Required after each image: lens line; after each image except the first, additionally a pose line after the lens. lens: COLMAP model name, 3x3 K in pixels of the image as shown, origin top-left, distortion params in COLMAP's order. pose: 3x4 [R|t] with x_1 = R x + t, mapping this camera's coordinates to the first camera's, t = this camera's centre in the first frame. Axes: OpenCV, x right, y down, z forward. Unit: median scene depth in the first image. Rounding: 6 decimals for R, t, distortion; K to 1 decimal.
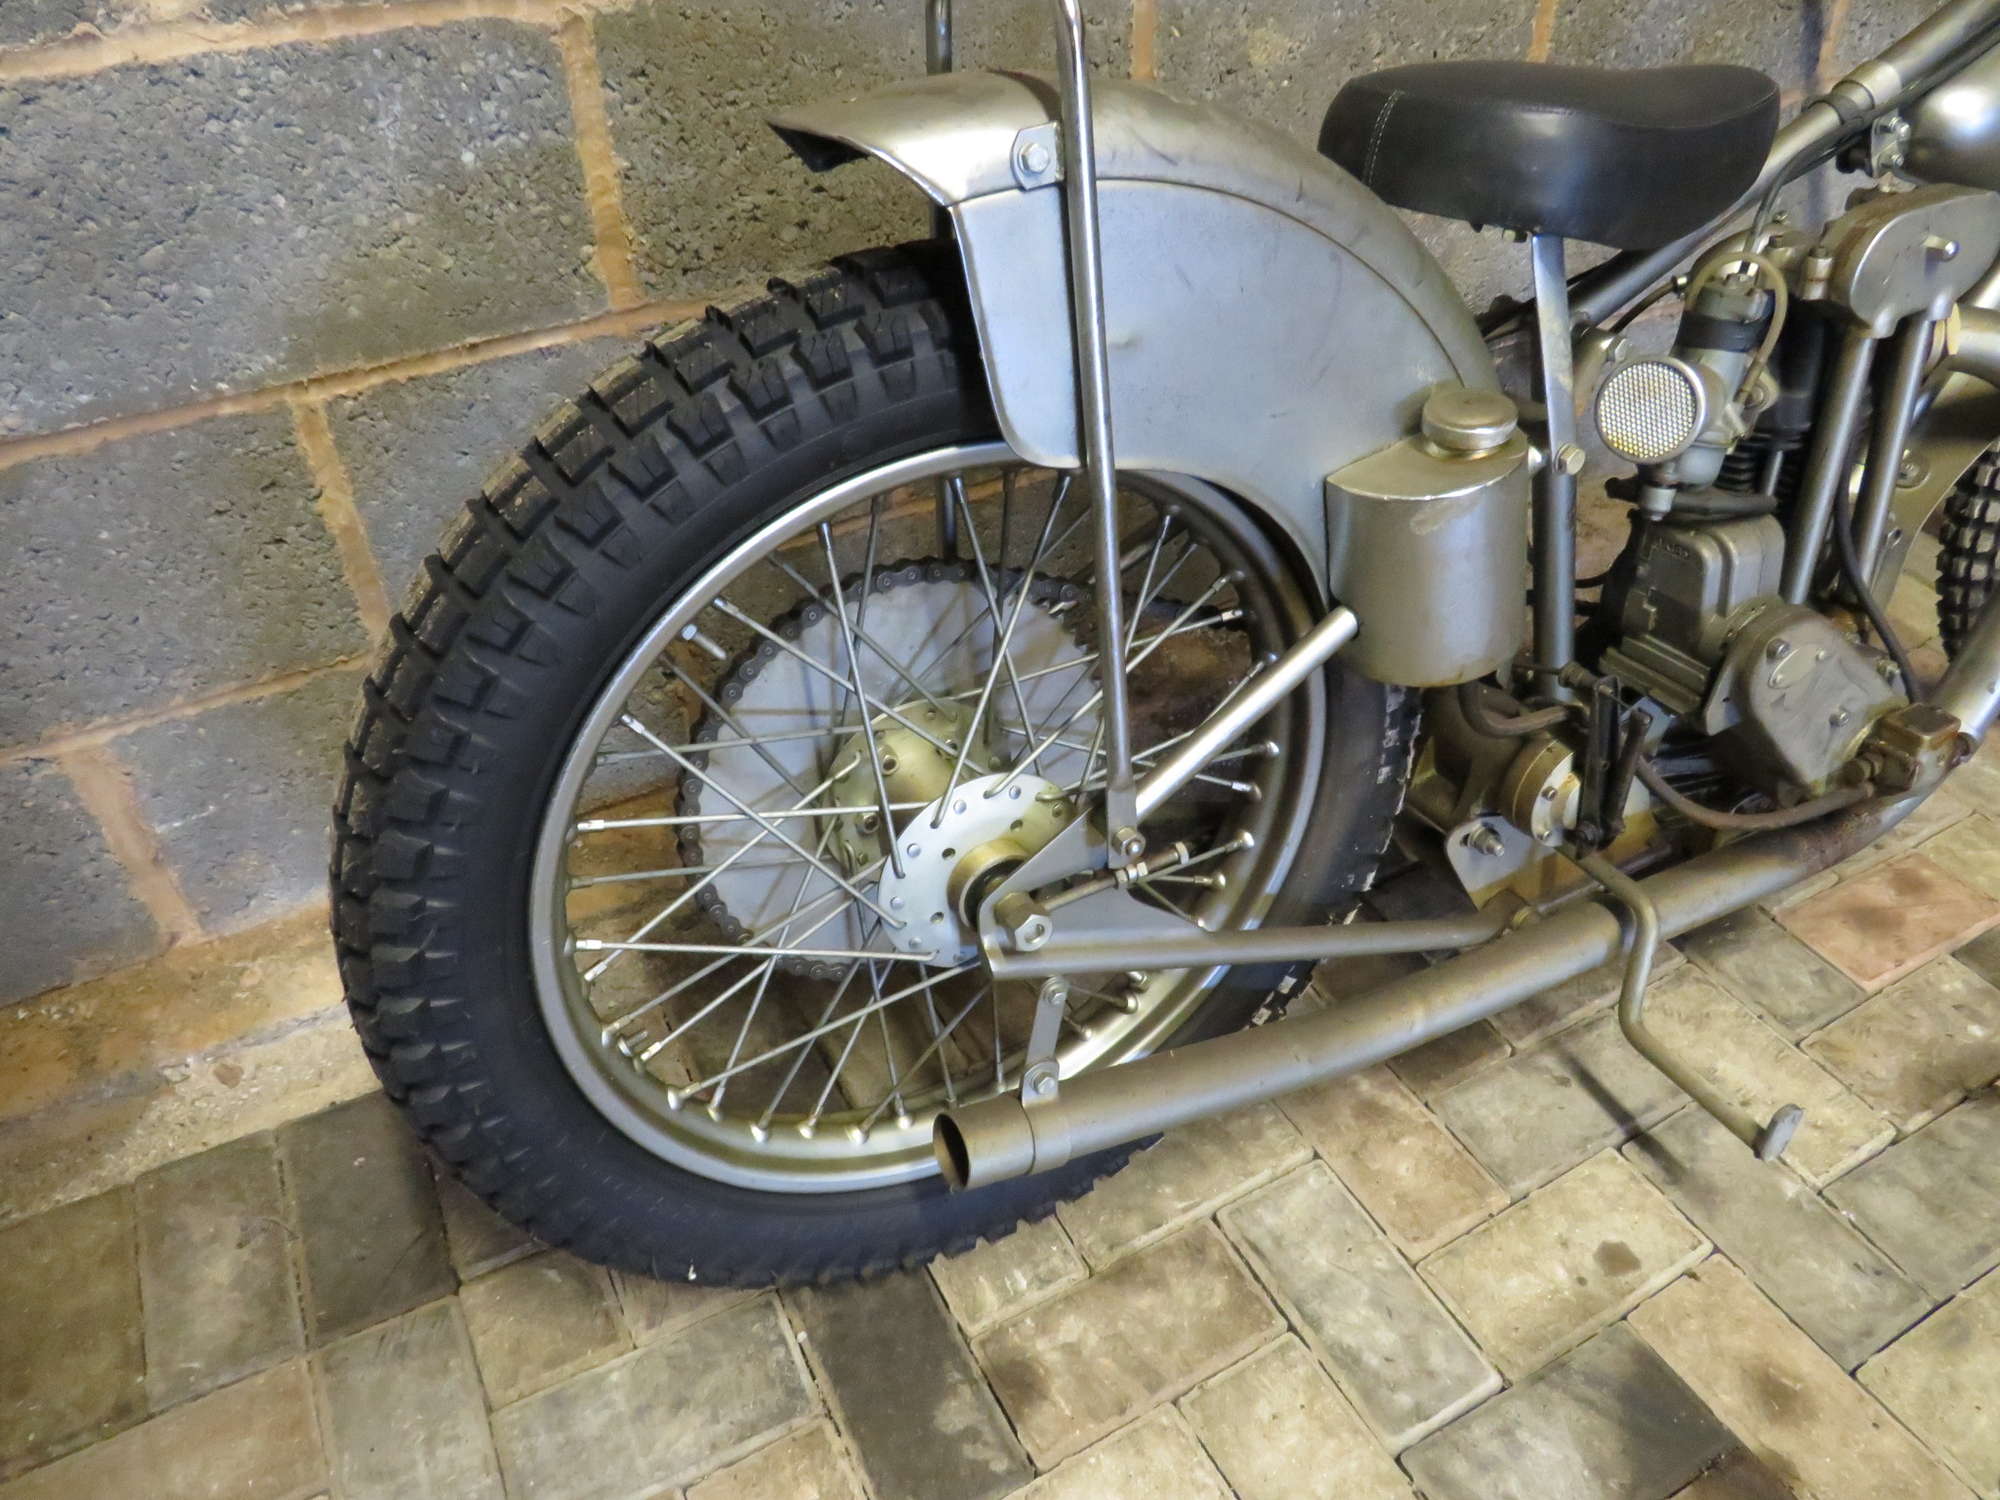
lens RADIAL K [[1407.6, 0, 1000.1], [0, 1407.6, 744.9], [0, 0, 1]] dist [-0.029129, 0.006490]
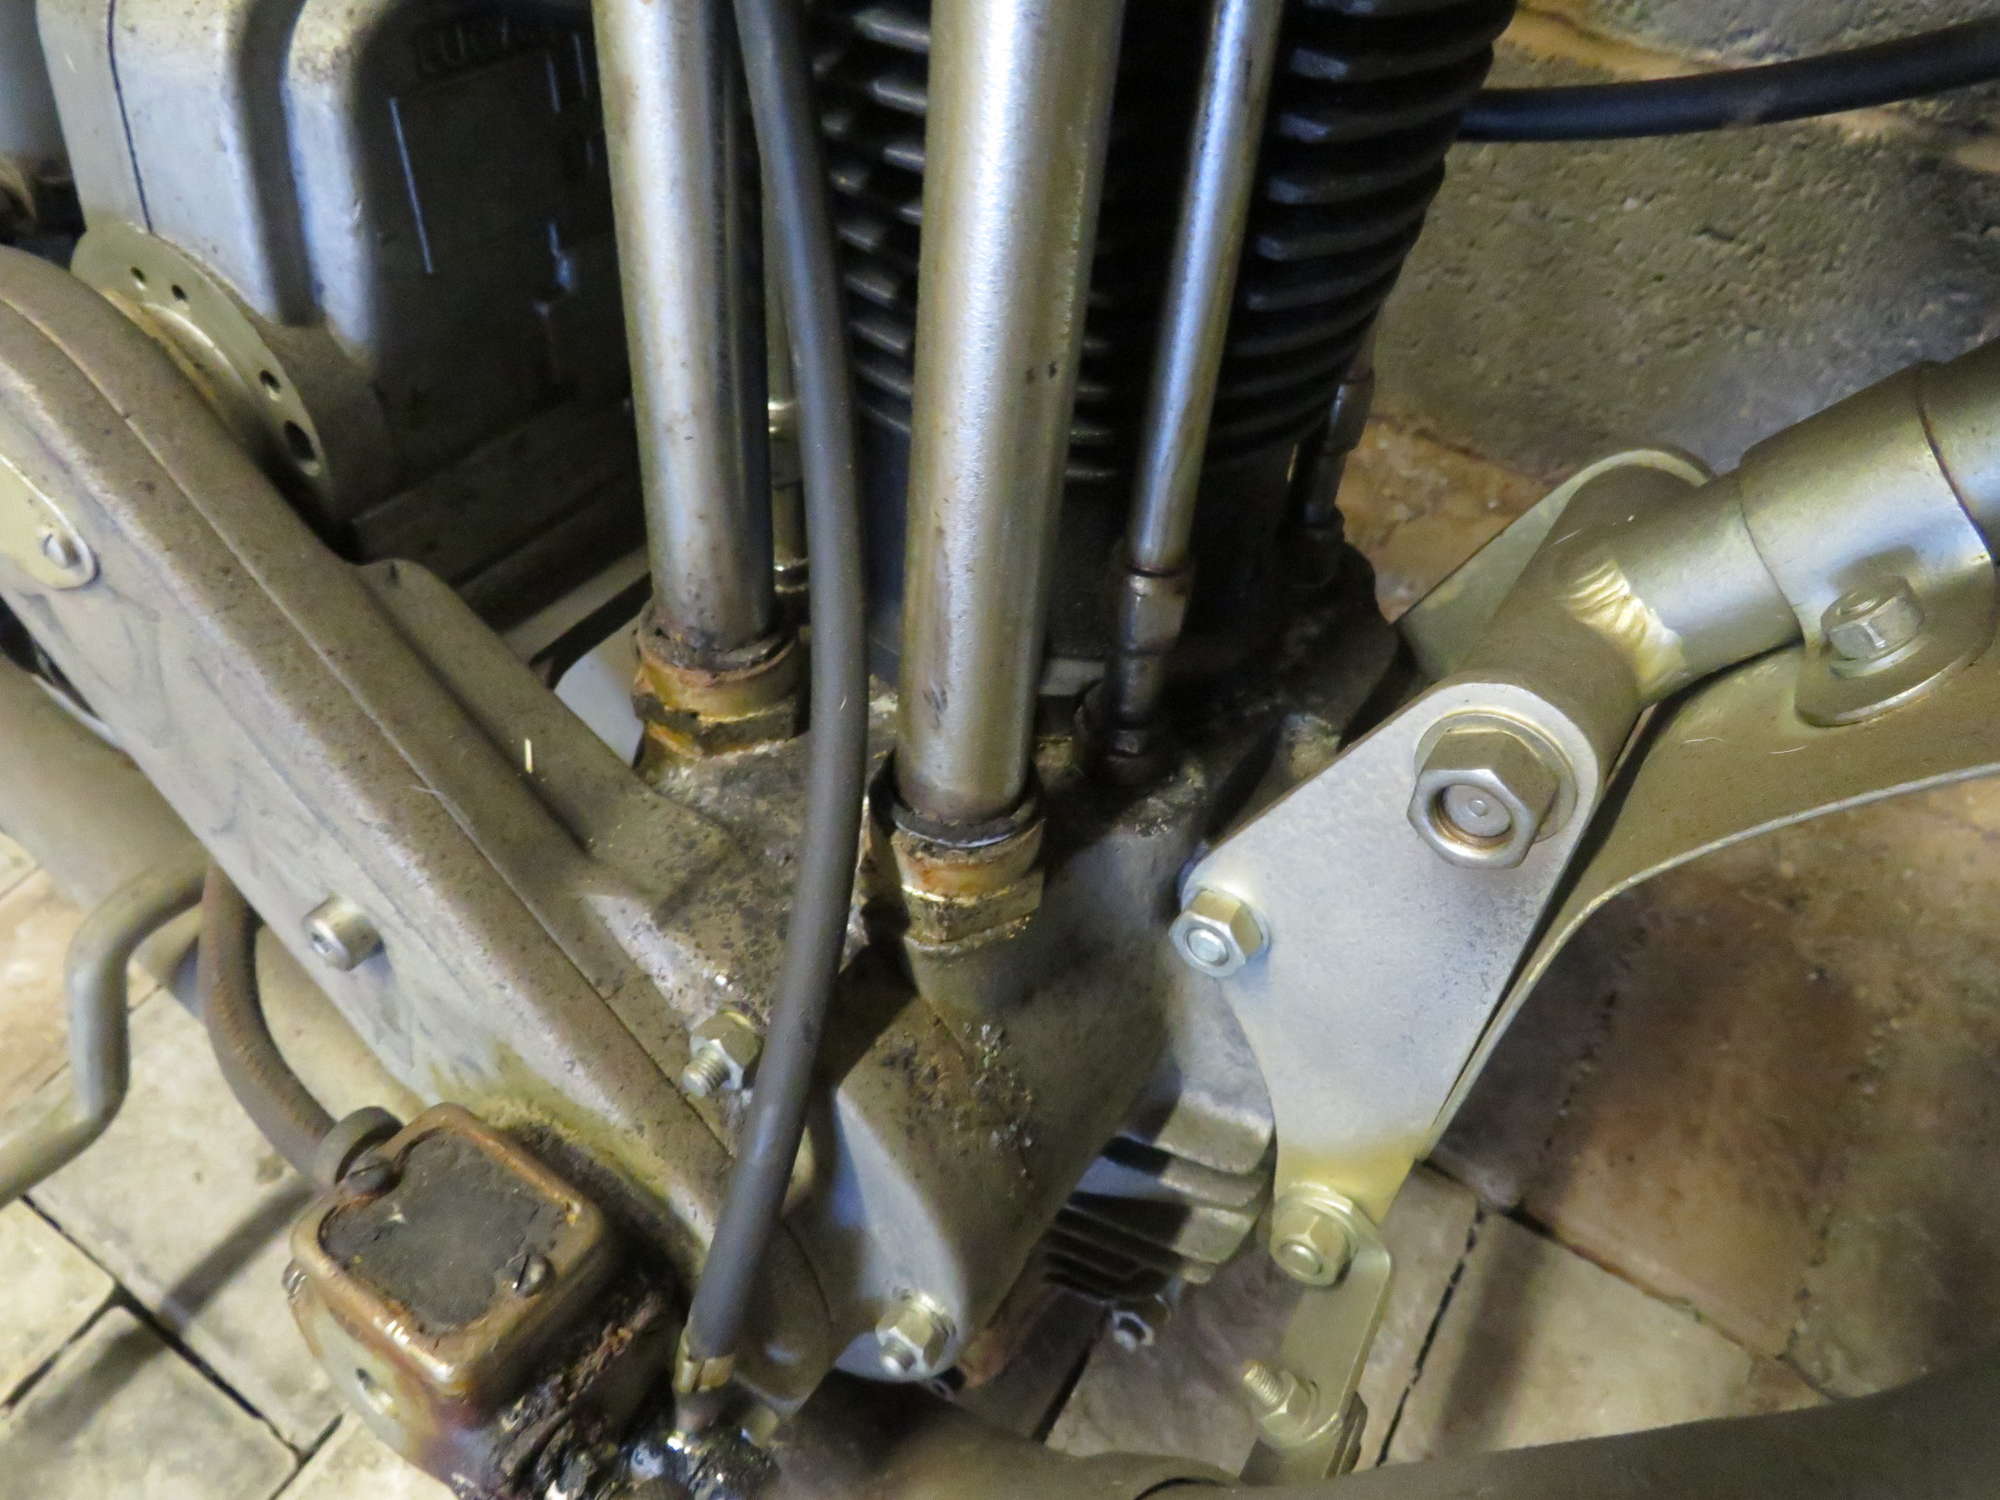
lens RADIAL K [[1407.6, 0, 985.6], [0, 1407.6, 748.2], [0, 0, 1]] dist [-0.029129, 0.006490]
pose [[0.483839, 0.666915, -0.566679, 0.797896], [-0.570506, 0.731379, 0.373641, -0.213589], [0.663643, 0.142512, 0.734349, 0.900749]]
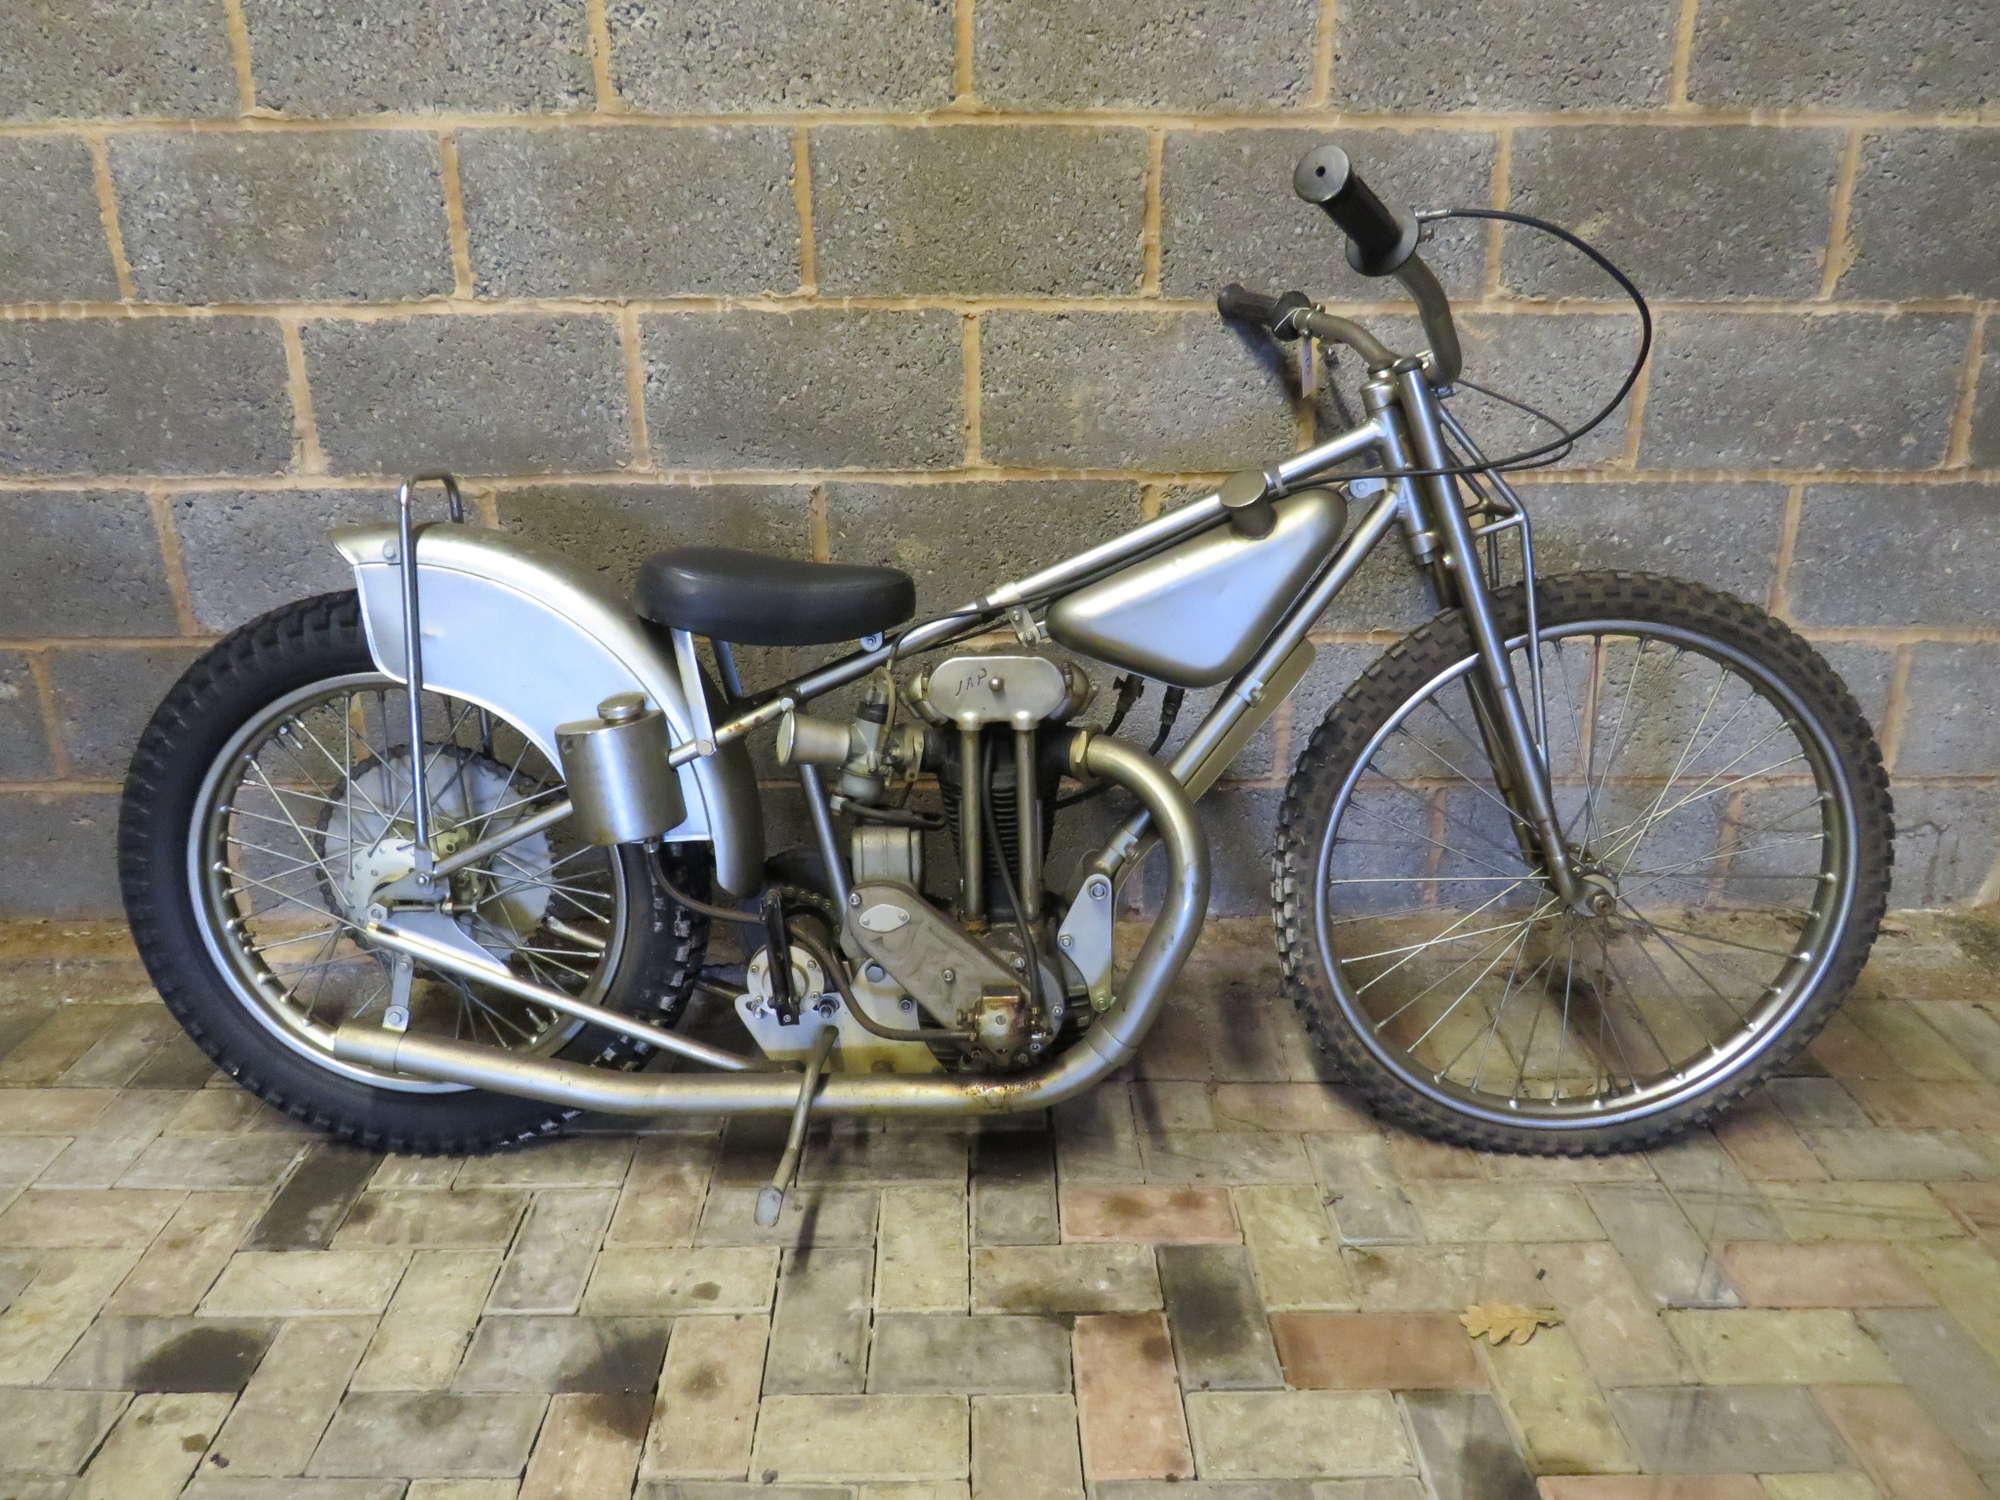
lens RADIAL K [[1407.6, 0, 1007.1], [0, 1407.6, 742.7], [0, 0, 1]] dist [-0.029129, 0.006490]
pose [[0.886013, 0.167867, -0.432205, 1.295234], [-0.298053, 0.920250, -0.253581, 0.117040], [0.355169, 0.353497, 0.865387, -0.384982]]
